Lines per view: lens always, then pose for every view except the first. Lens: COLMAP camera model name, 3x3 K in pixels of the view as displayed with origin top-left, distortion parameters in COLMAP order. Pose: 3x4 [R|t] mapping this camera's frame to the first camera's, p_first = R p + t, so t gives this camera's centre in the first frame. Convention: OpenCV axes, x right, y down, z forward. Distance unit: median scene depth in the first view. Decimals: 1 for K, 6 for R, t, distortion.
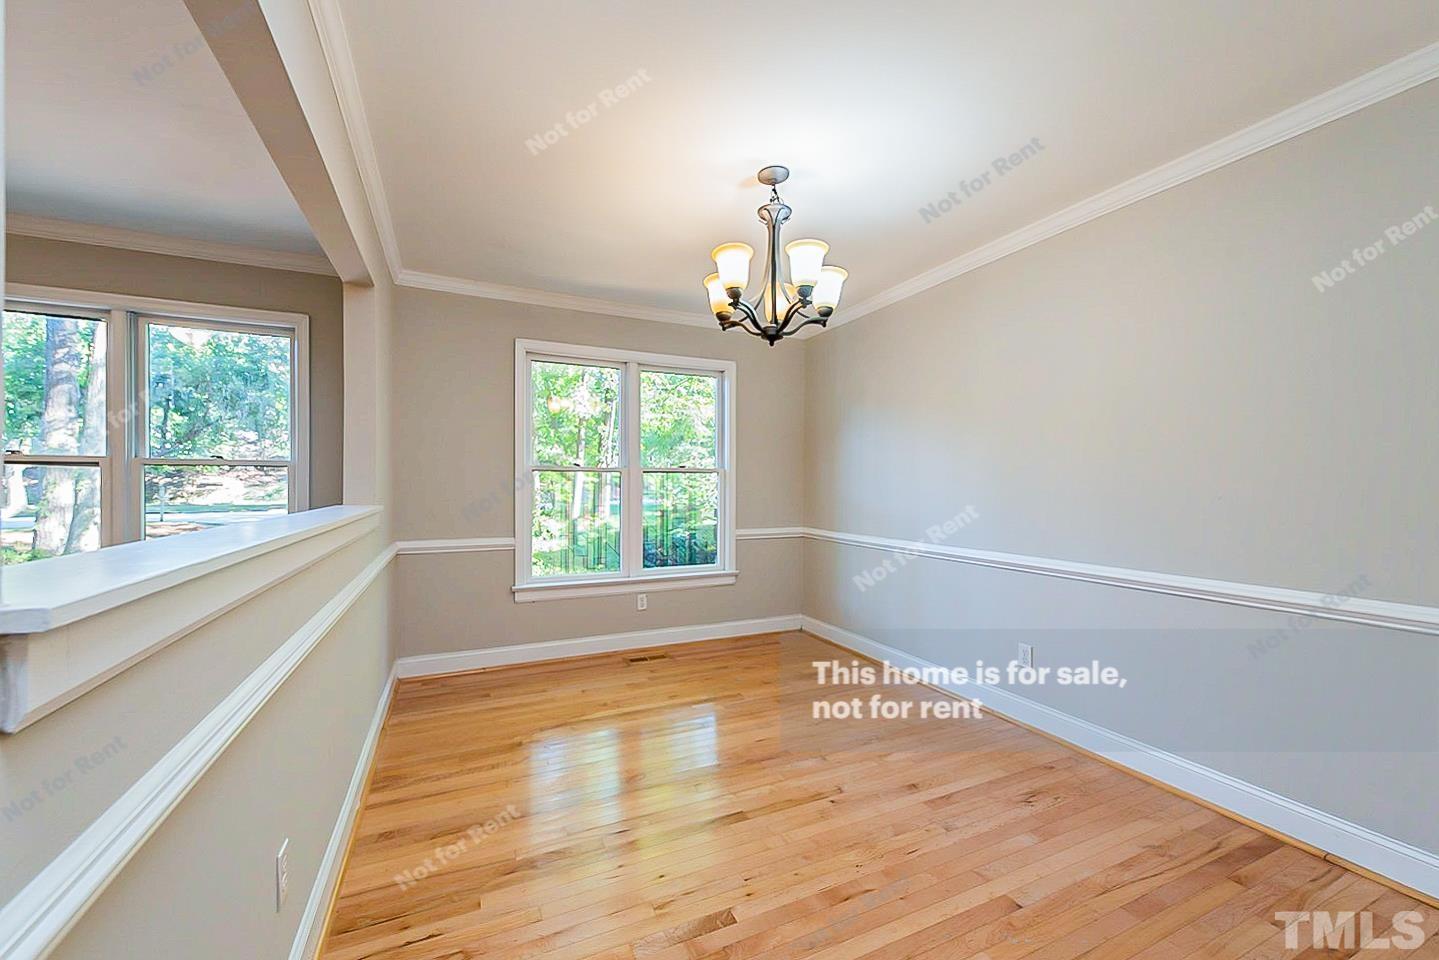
lens RADIAL K [[566.1, 0, 722.3], [0, 566.1, 486.1], [0, 0, 1]] dist [0.001949, 0.000025]
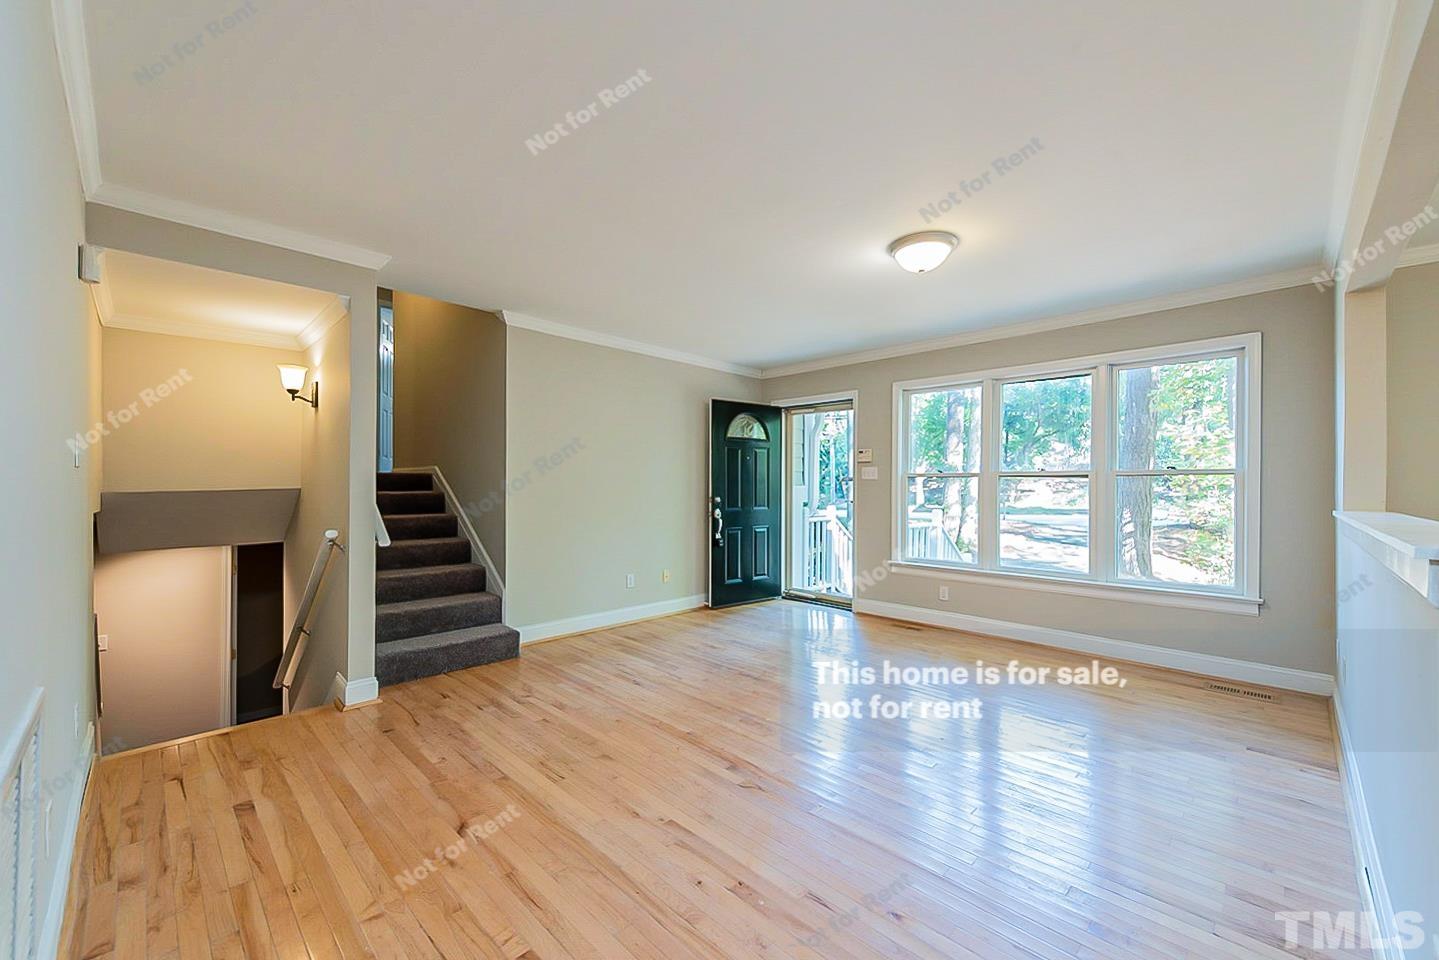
lens RADIAL K [[566.1, 0, 715.1], [0, 566.1, 483.4], [0, 0, 1]] dist [0.001949, 0.000025]
pose [[0.342461, -0.014160, -0.939425, -0.080989], [-0.000799, 0.999882, -0.015362, 0.001300], [0.939532, 0.006011, 0.342409, -0.326799]]
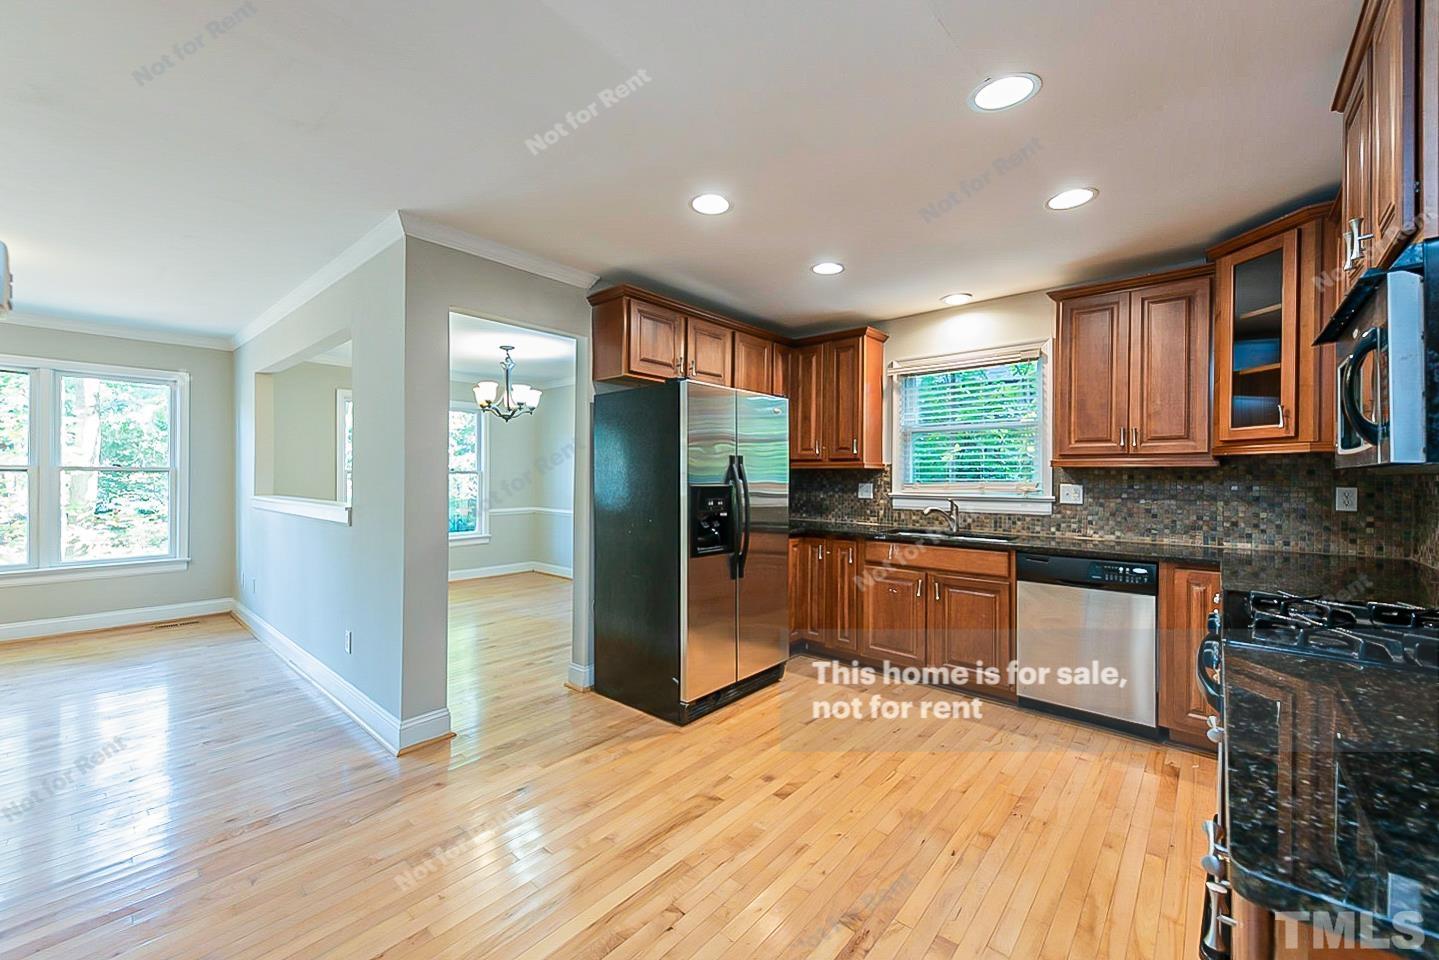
lens RADIAL K [[566.1, 0, 718.1], [0, 566.1, 478.9], [0, 0, 1]] dist [0.001949, 0.000025]
pose [[0.917349, -0.001548, 0.398081, -0.026874], [-0.001226, 0.999977, 0.006714, -0.026957], [-0.398082, -0.006647, 0.917326, -0.979520]]
